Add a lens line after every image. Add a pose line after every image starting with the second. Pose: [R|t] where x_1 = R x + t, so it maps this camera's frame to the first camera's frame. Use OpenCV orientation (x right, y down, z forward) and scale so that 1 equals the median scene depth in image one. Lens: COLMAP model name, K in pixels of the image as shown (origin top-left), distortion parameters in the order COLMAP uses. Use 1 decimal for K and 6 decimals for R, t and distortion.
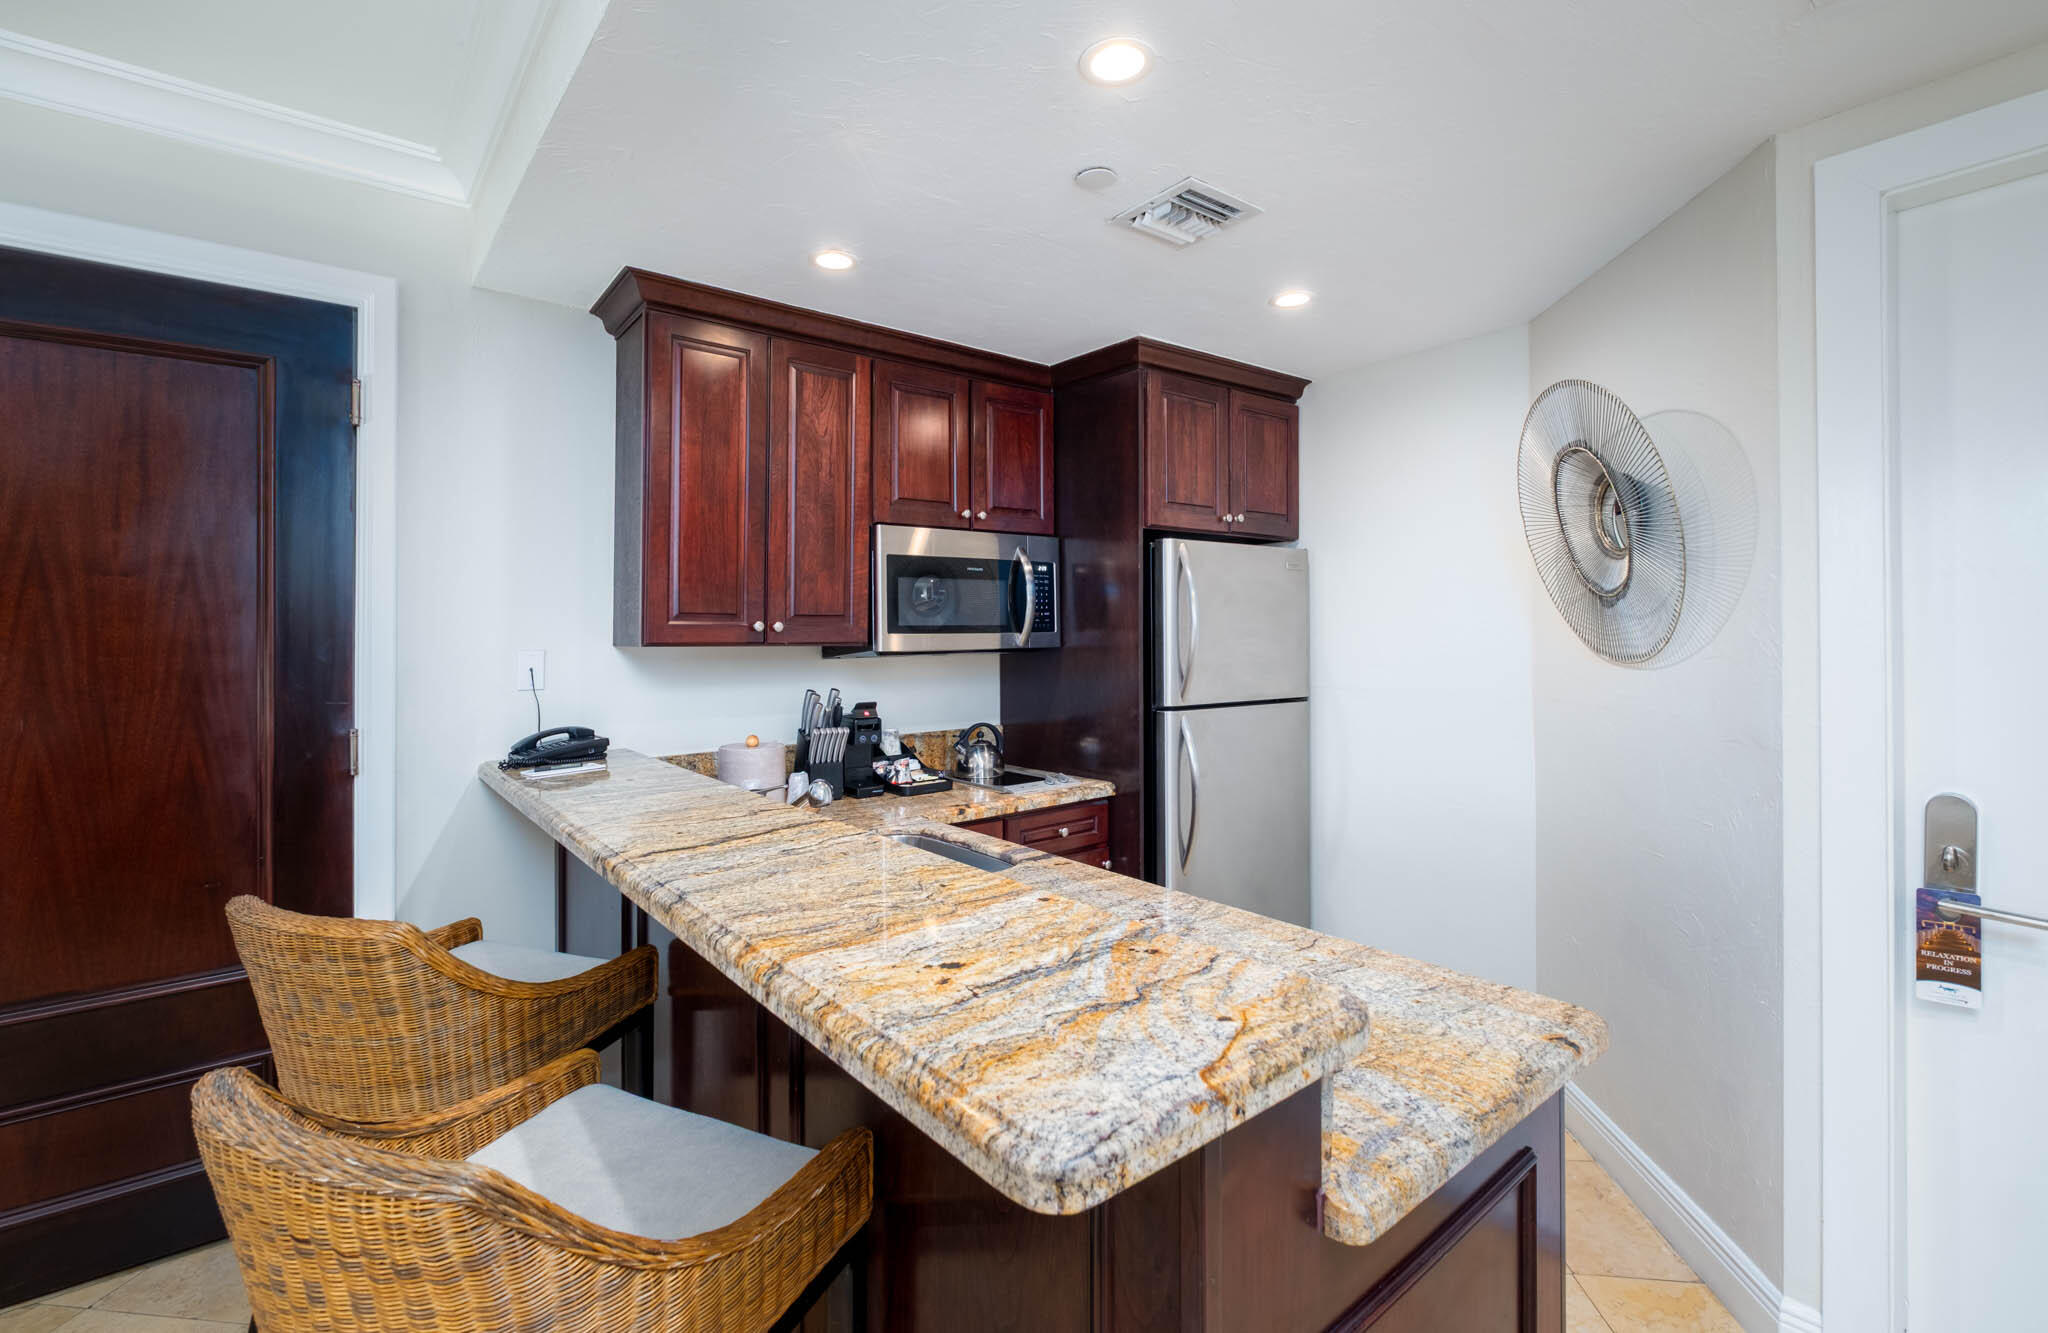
lens RADIAL K [[898.7, 0, 1011.7], [0, 898.7, 631.1], [0, 0, 1]] dist [-0.005031, -0.001853]
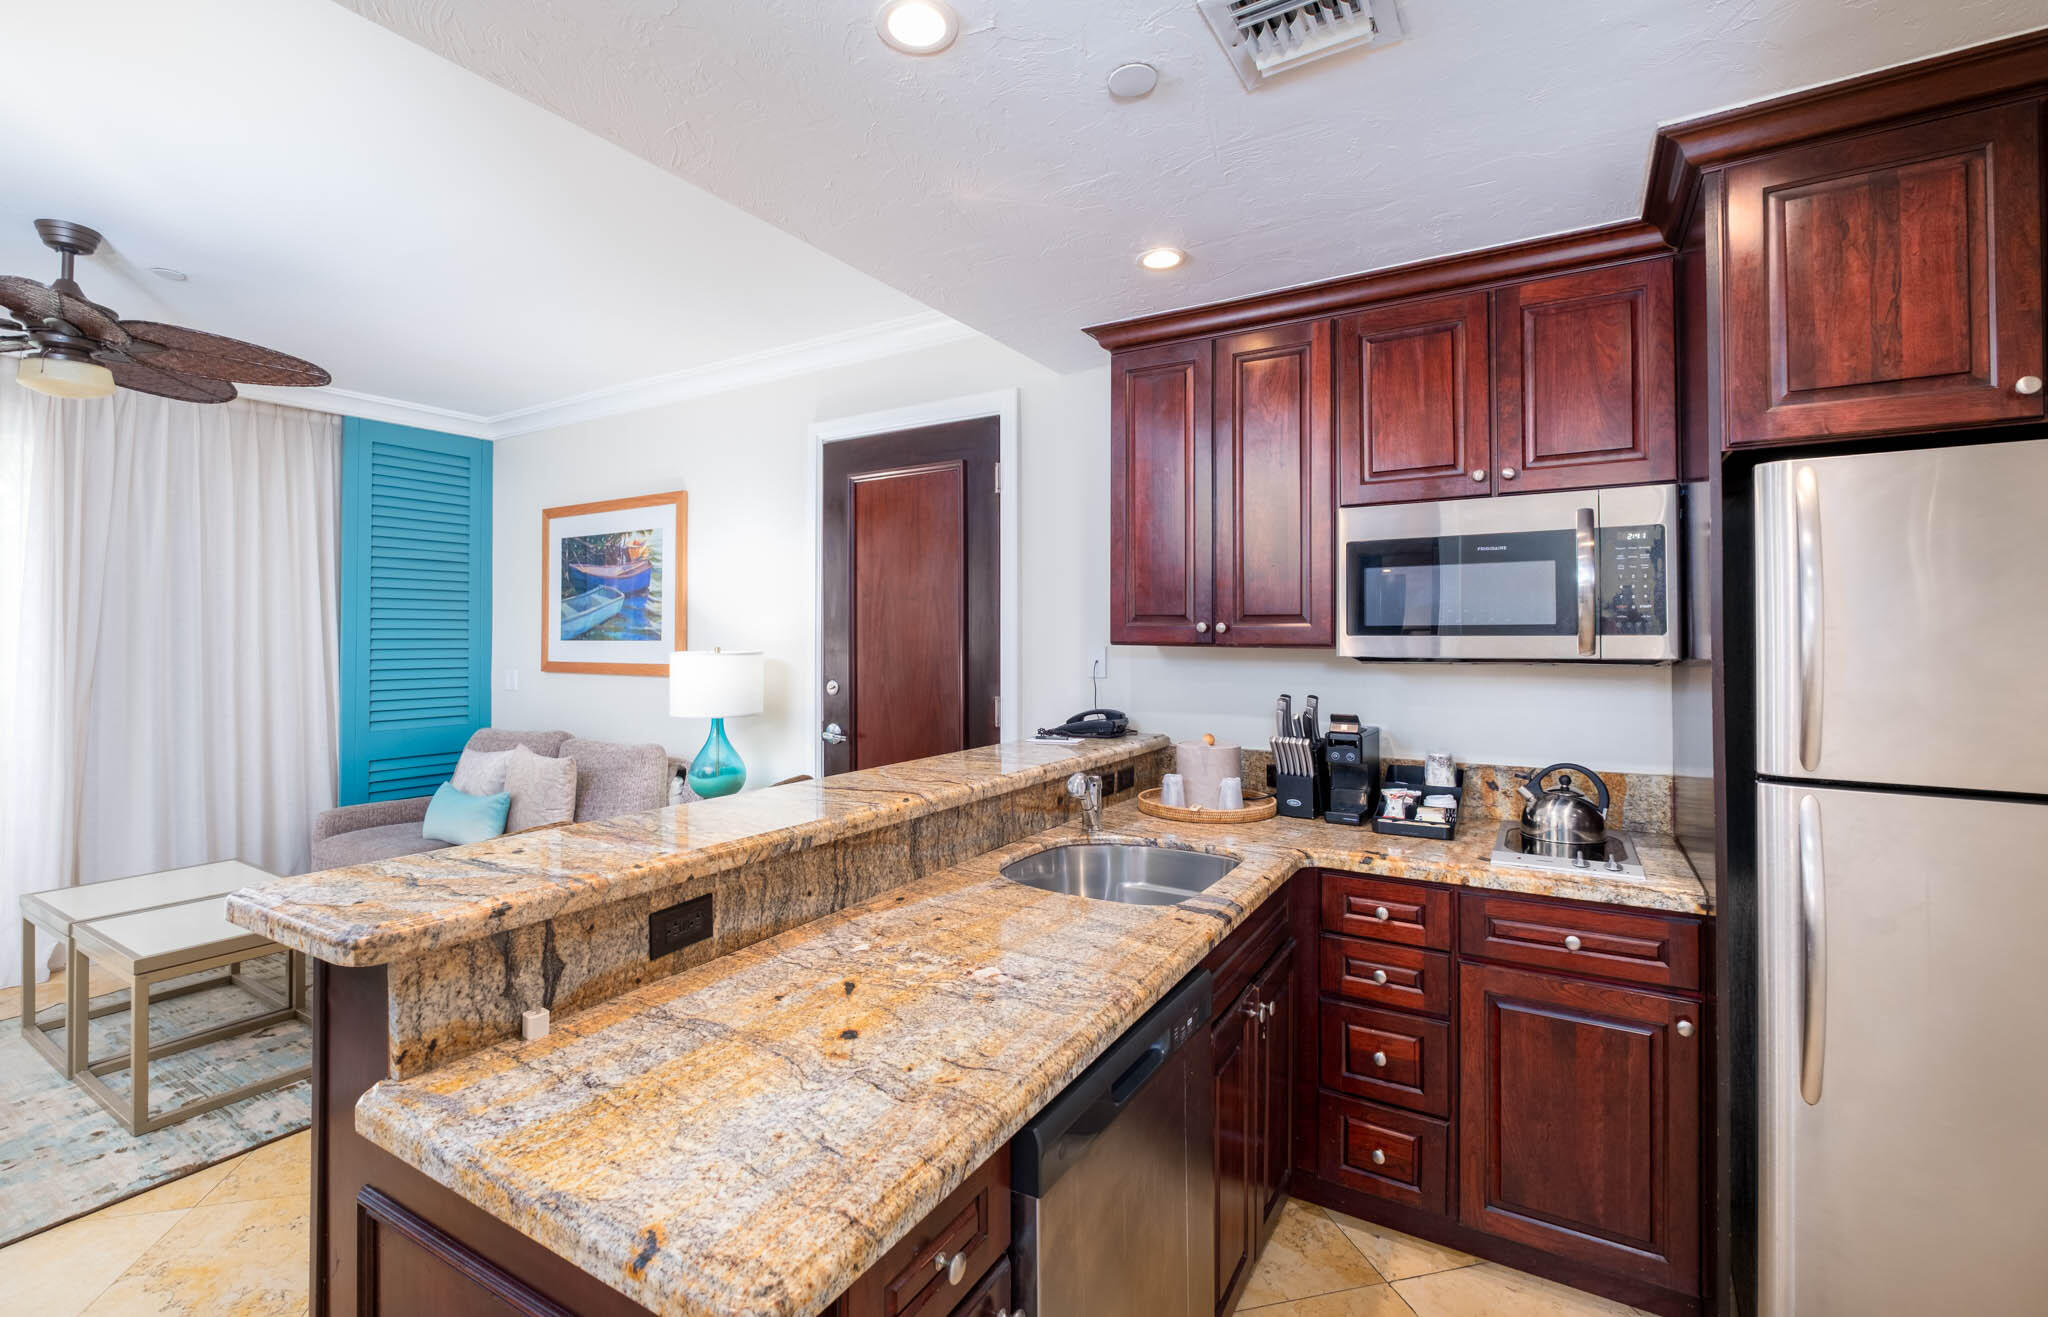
lens RADIAL K [[883.8, 0, 1008.9], [0, 883.8, 627.4], [0, 0, 1]] dist [-0.003863, 0.000221]
pose [[0.346590, -0.001248, -0.938016, 0.526524], [0.001295, 0.999999, -0.000851, -0.004249], [0.938016, -0.000920, 0.346592, 0.402835]]
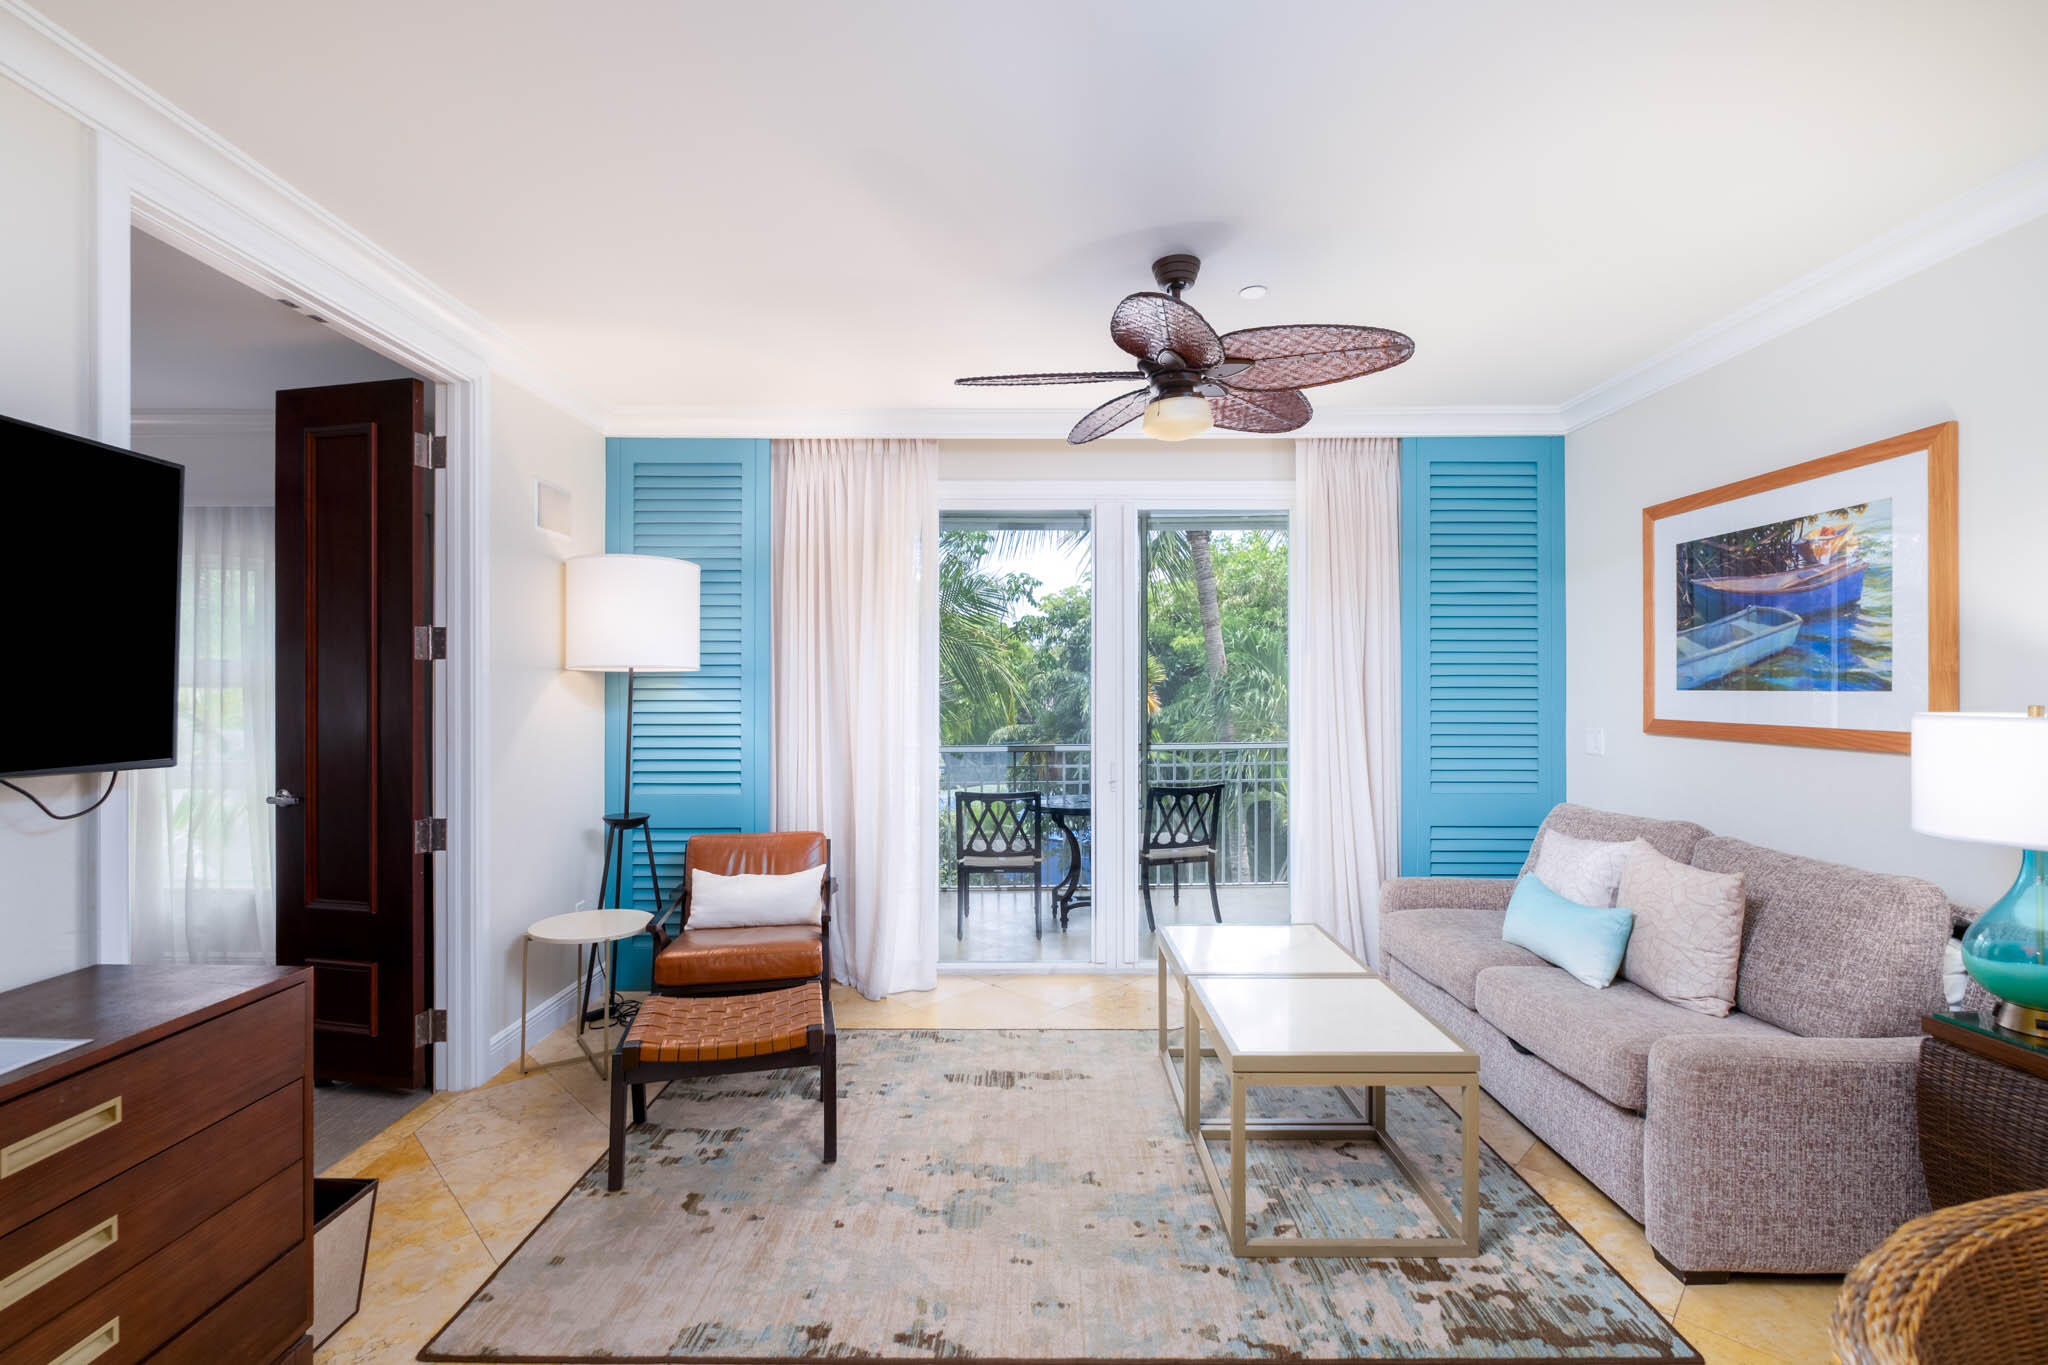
lens RADIAL K [[894.0, 0, 1021.7], [0, 894.0, 676.2], [0, 0, 1]] dist [-0.003918, -0.000774]
pose [[-0.615090, 0.000353, -0.788457, 0.126872], [0.008152, 0.999949, -0.005911, -0.000388], [0.788415, -0.010064, -0.615062, 0.225564]]
